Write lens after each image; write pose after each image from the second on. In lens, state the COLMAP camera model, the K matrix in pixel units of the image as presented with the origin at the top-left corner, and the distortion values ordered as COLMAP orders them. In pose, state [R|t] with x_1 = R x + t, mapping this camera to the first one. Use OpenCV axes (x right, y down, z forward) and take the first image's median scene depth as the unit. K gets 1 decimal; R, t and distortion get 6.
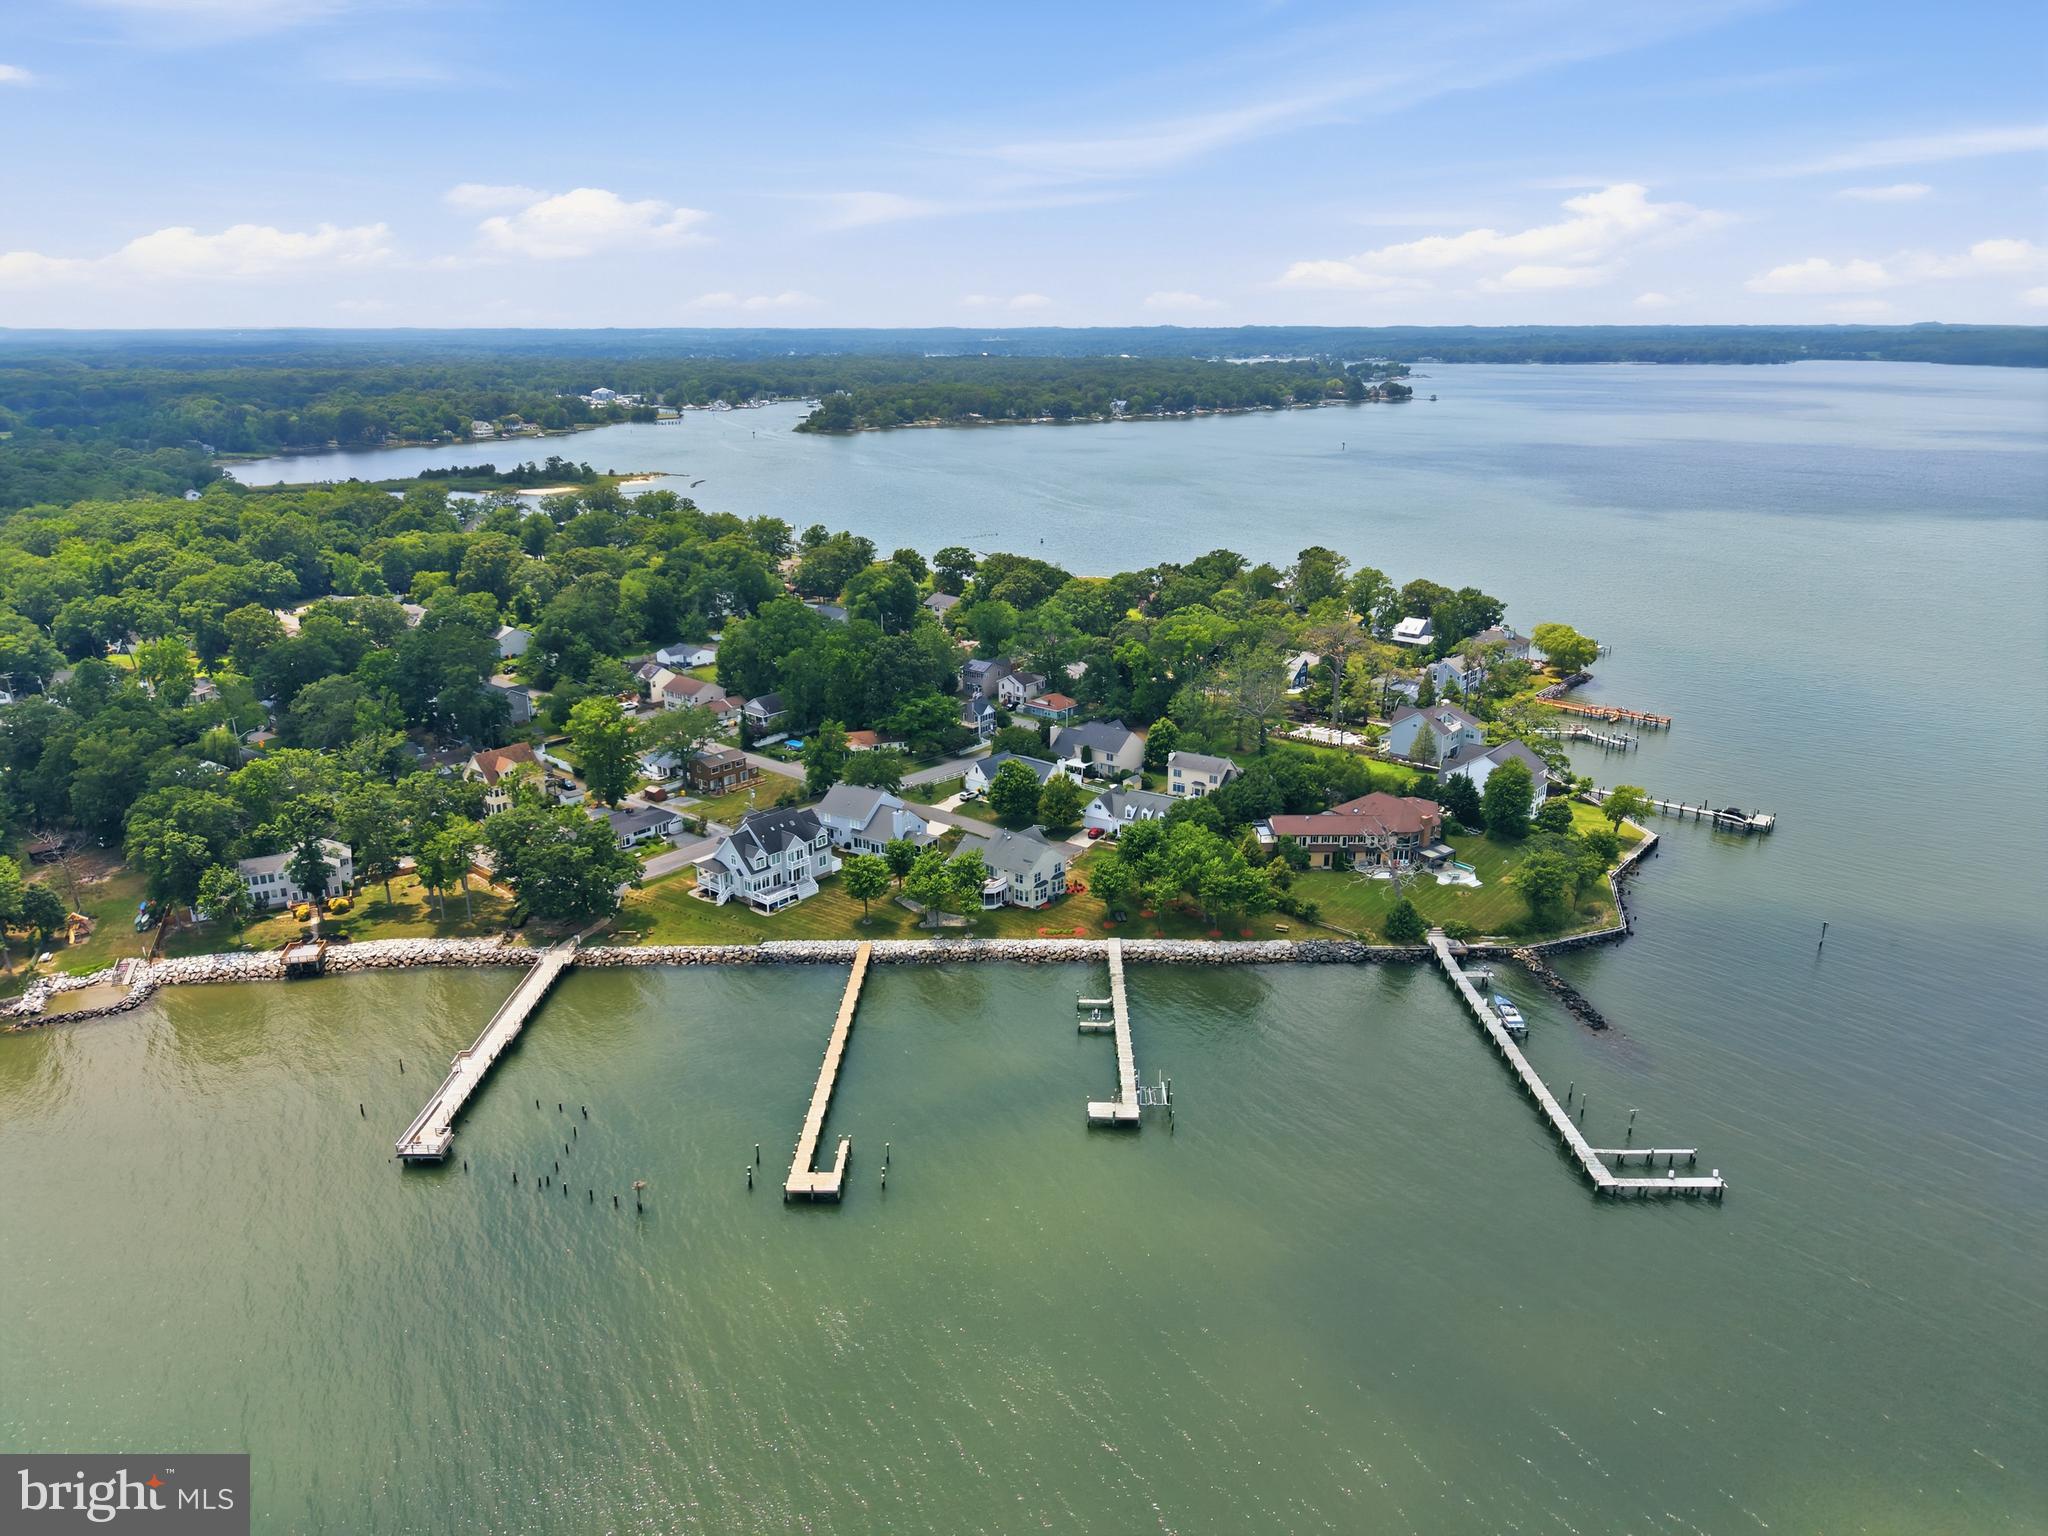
lens RADIAL K [[1375.7, 0, 1036.2], [0, 1375.7, 768.7], [0, 0, 1]] dist [0.009419, -0.001436]
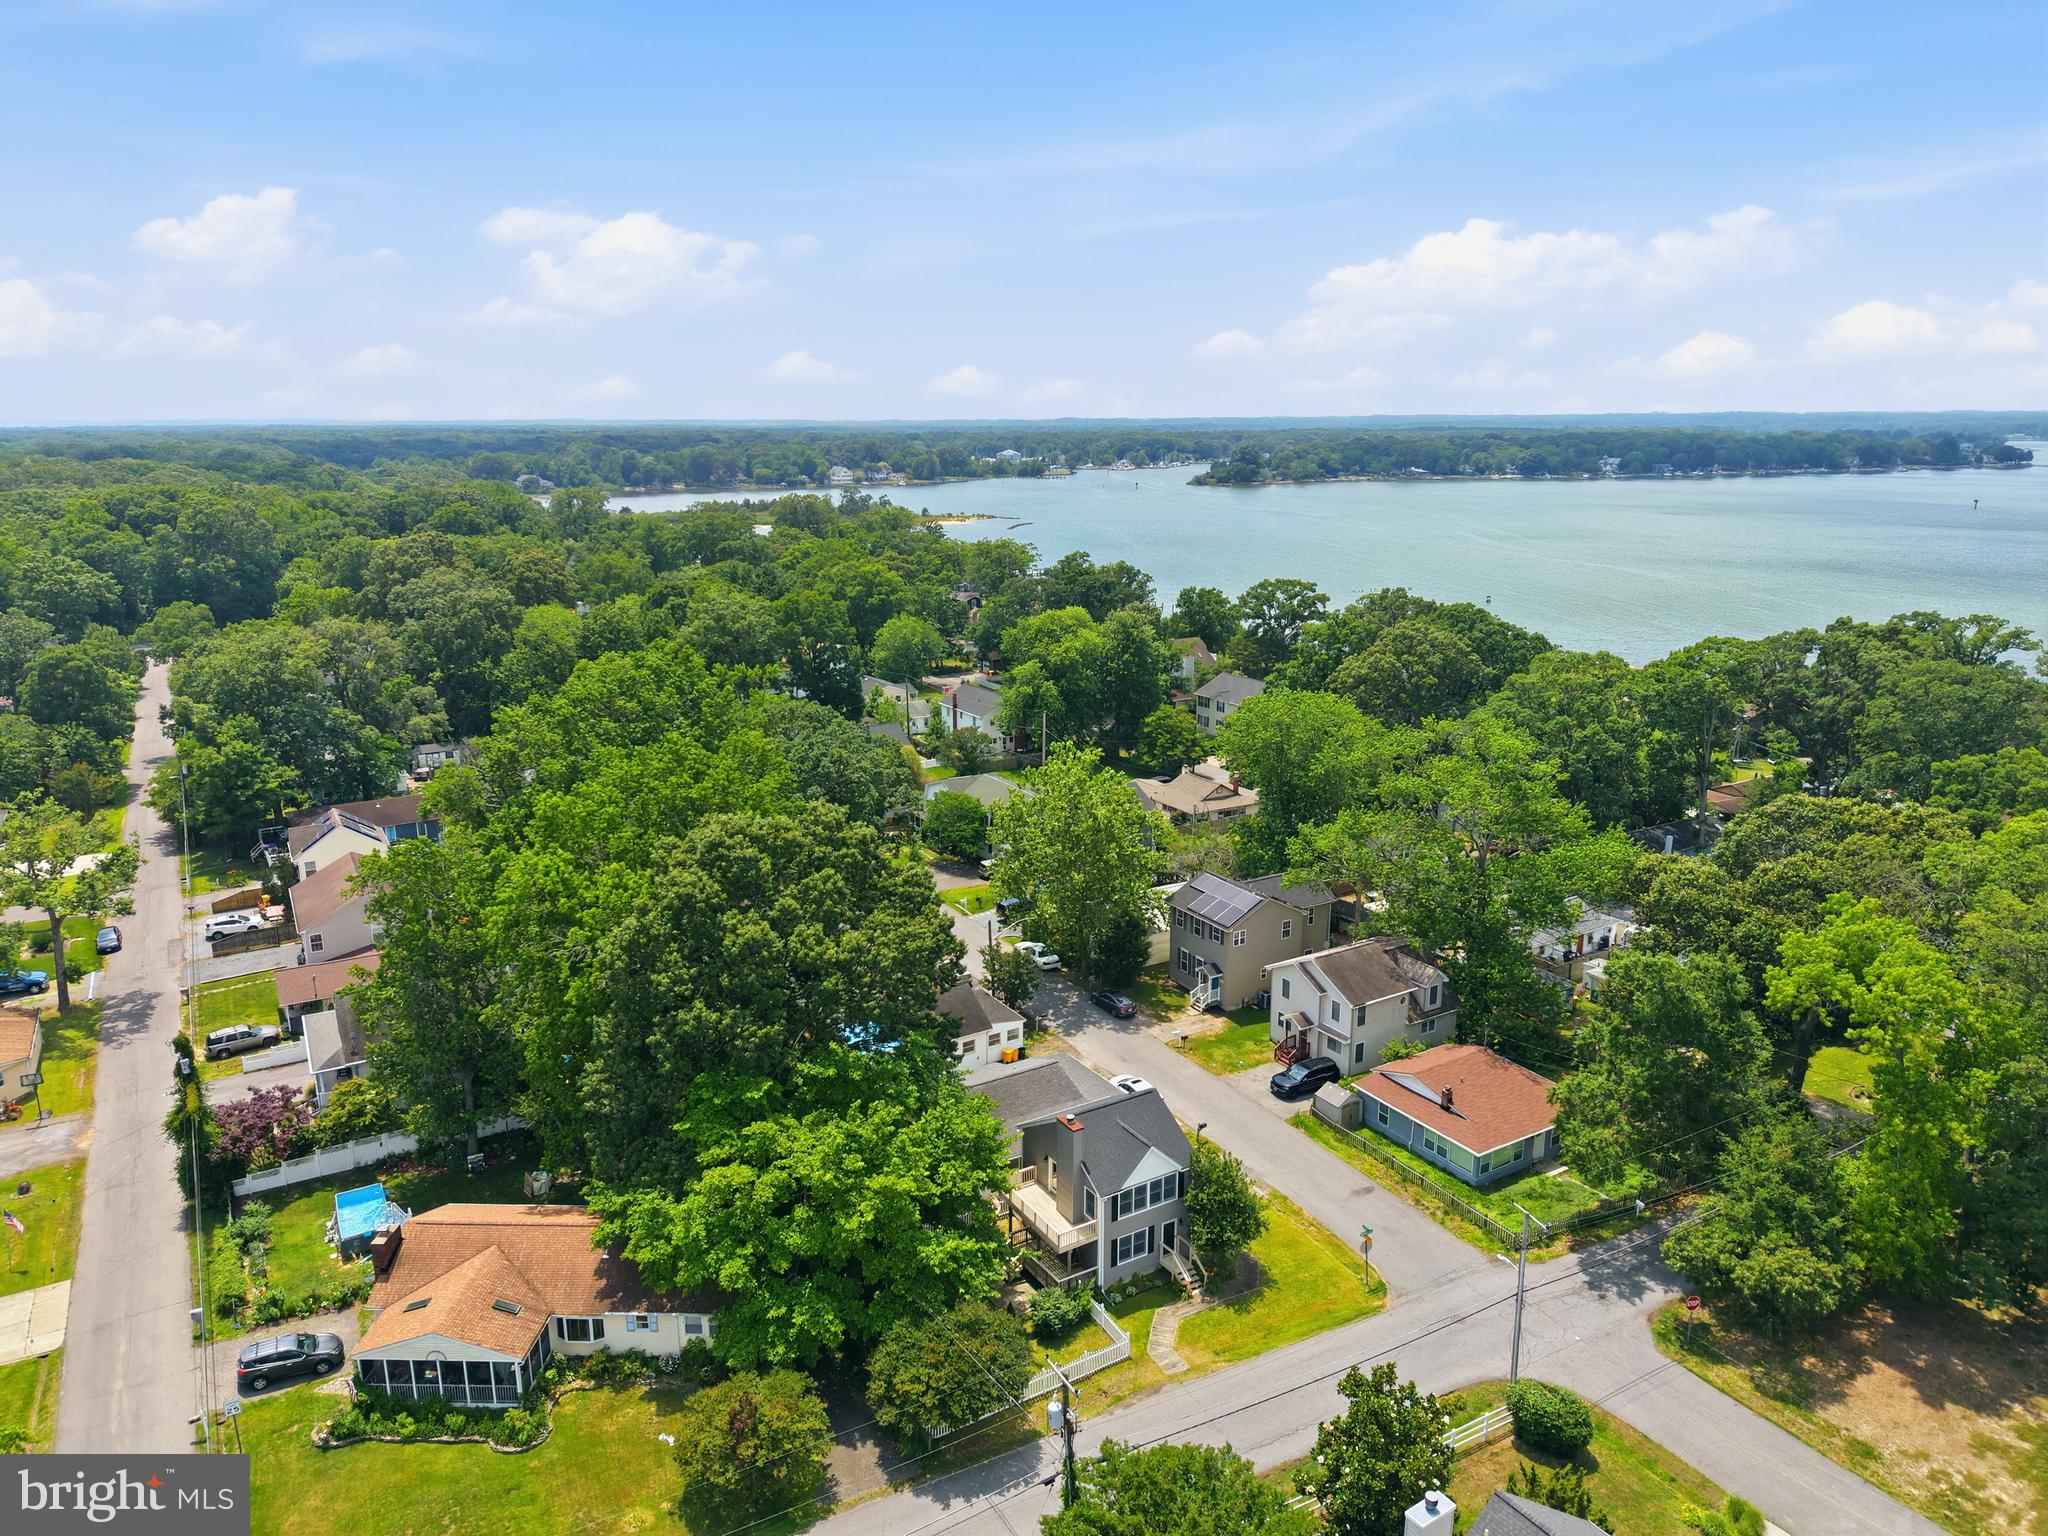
lens RADIAL K [[1320.2, 0, 998.2], [0, 1320.2, 768.9], [0, 0, 1]] dist [0.032395, -0.064322]
pose [[0.937319, 0.077847, -0.339667, 0.008708], [-0.097936, 0.994290, -0.042379, -0.077427], [0.334428, 0.072988, 0.939591, 0.628267]]
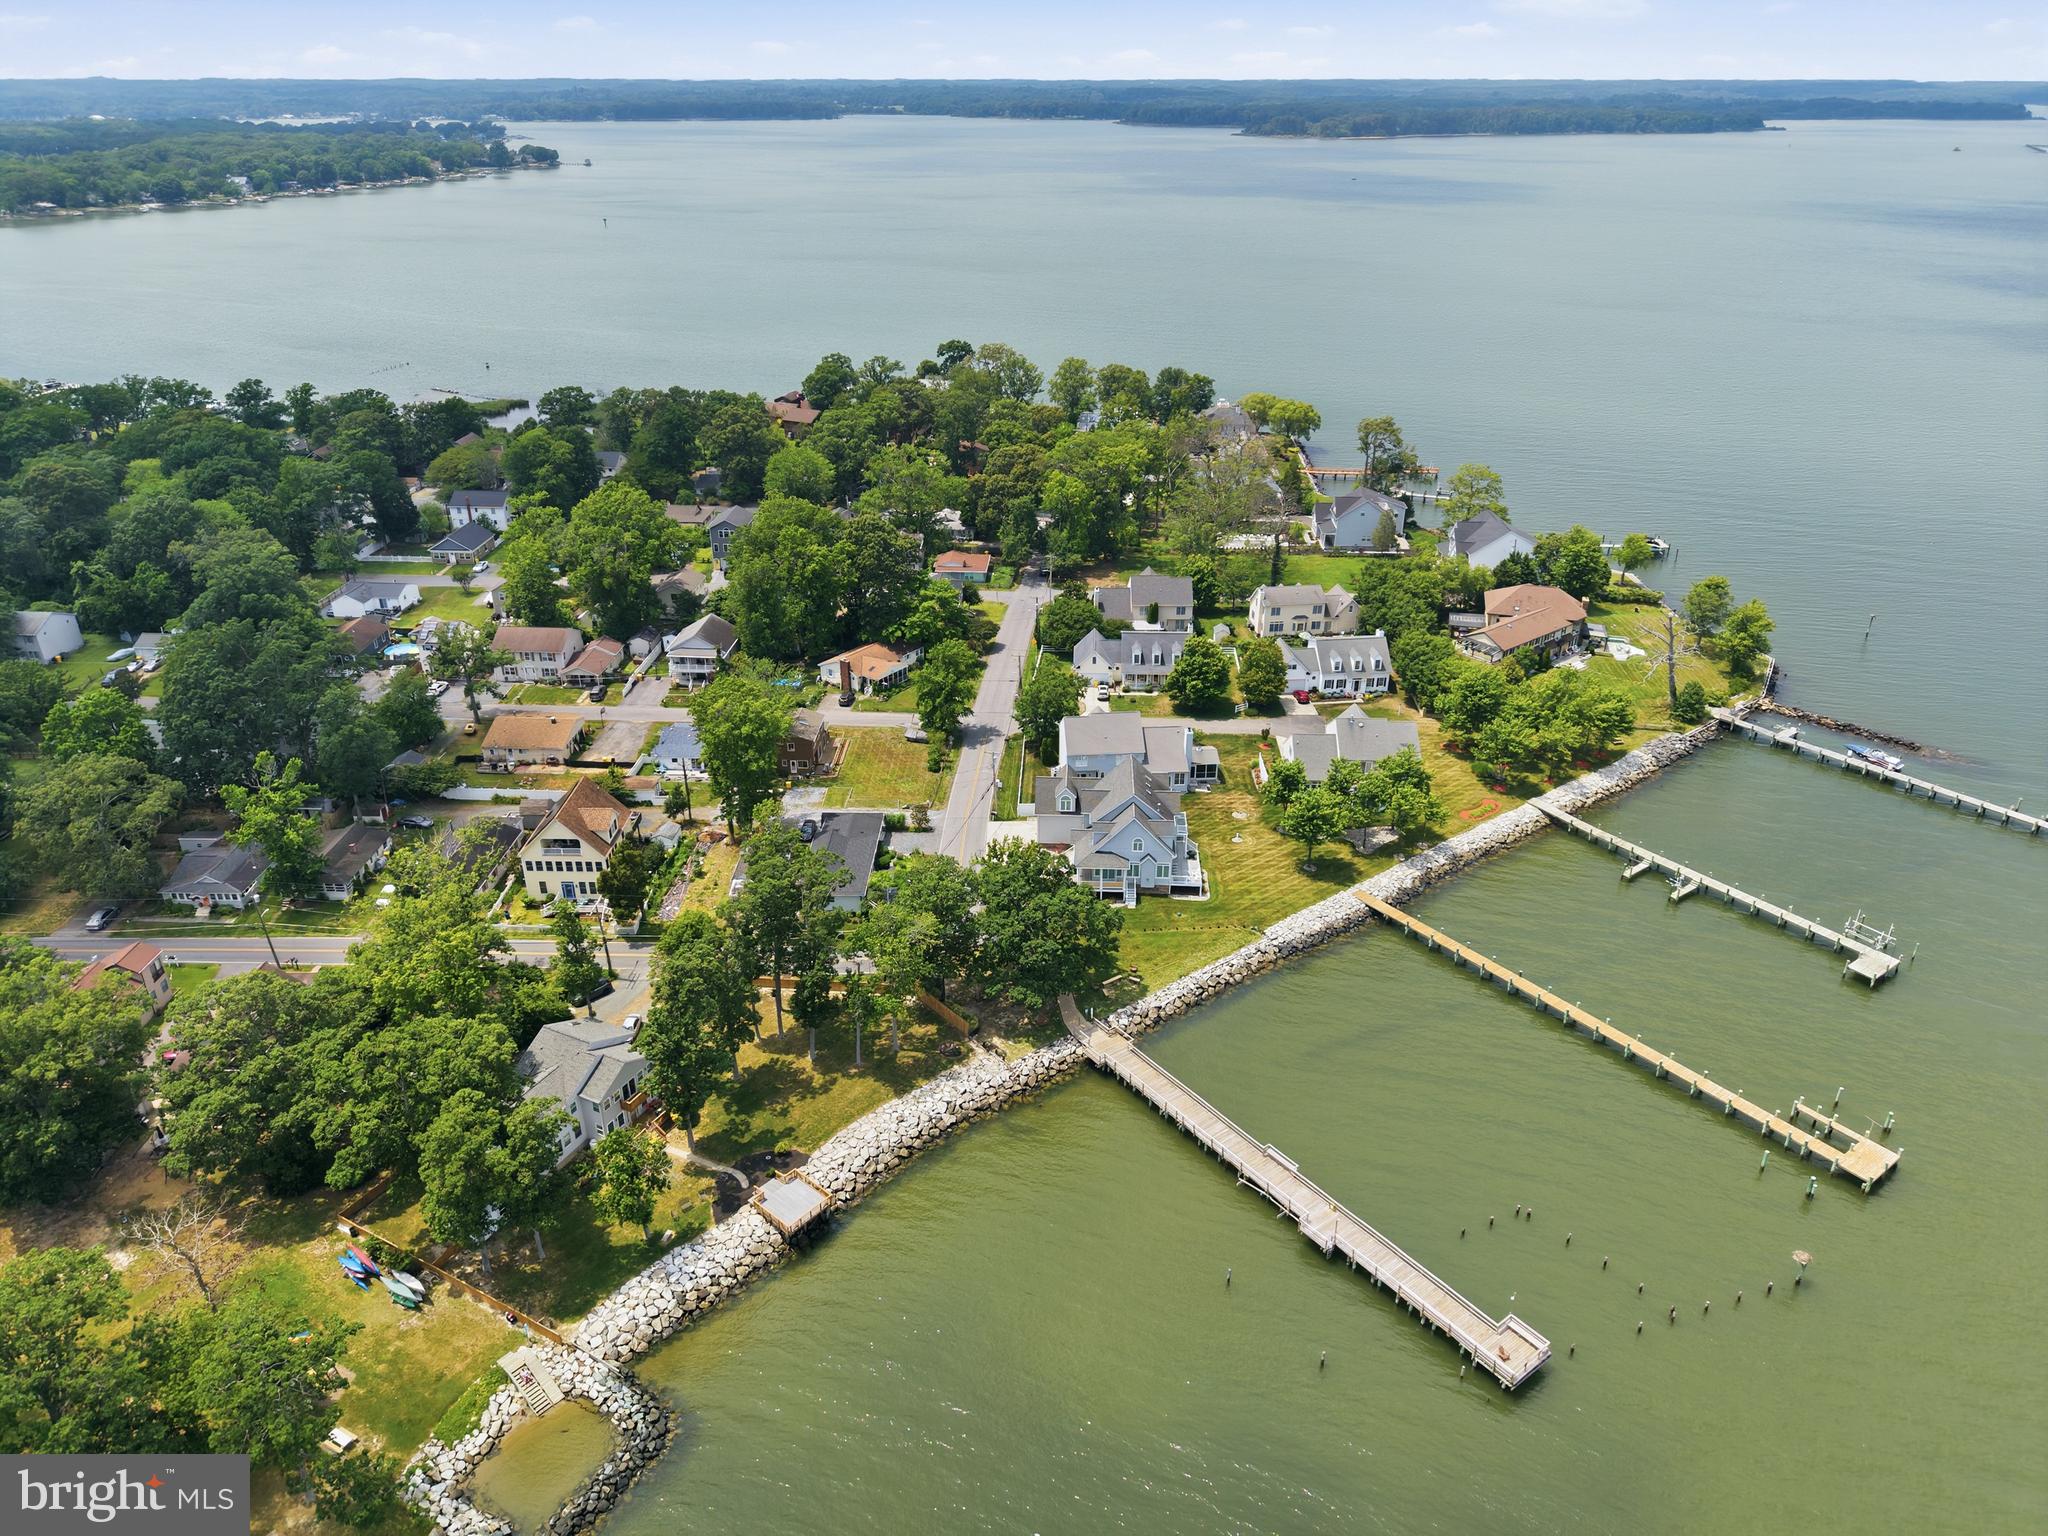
lens RADIAL K [[1396.2, 0, 1024.0], [0, 1396.2, 768.0], [0, 0, 1]] dist [0.005111, 0.001185]
pose [[0.793411, -0.267212, 0.546897, -0.388251], [0.184032, 0.961746, 0.202921, -0.079209], [-0.580199, -0.060353, 0.812235, 0.247672]]
